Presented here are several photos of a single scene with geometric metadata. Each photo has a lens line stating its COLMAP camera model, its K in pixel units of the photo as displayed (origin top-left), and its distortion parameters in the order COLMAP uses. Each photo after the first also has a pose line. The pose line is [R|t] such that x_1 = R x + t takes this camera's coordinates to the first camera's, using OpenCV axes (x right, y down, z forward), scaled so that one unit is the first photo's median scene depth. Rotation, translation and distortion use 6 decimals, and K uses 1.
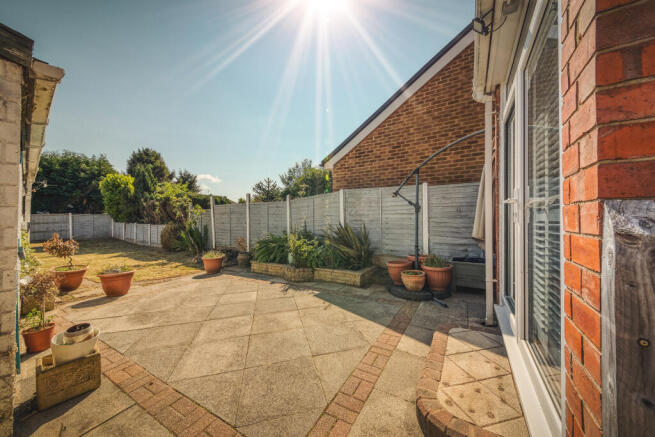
lens RADIAL K [[229.8, 0, 328.8], [0, 229.8, 217.2], [0, 0, 1]] dist [0.021473, -0.000131]
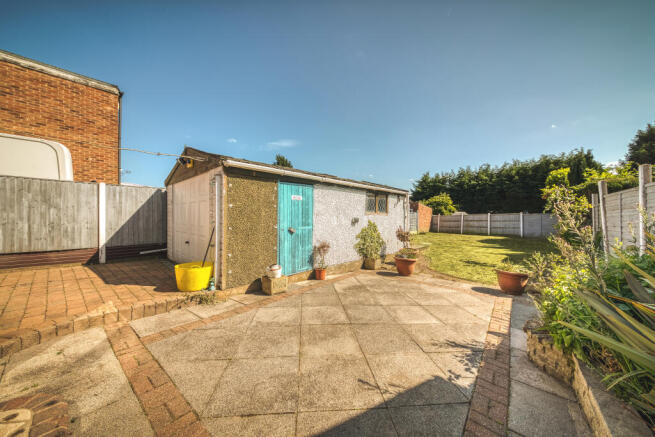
lens RADIAL K [[229.8, 0, 328.8], [0, 229.8, 217.2], [0, 0, 1]] dist [0.021473, -0.000131]
pose [[-0.141500, 0.005410, -0.989923, 0.487813], [-0.007090, 0.999954, 0.006478, 0.013204], [0.989913, 0.007935, -0.141455, 0.930817]]
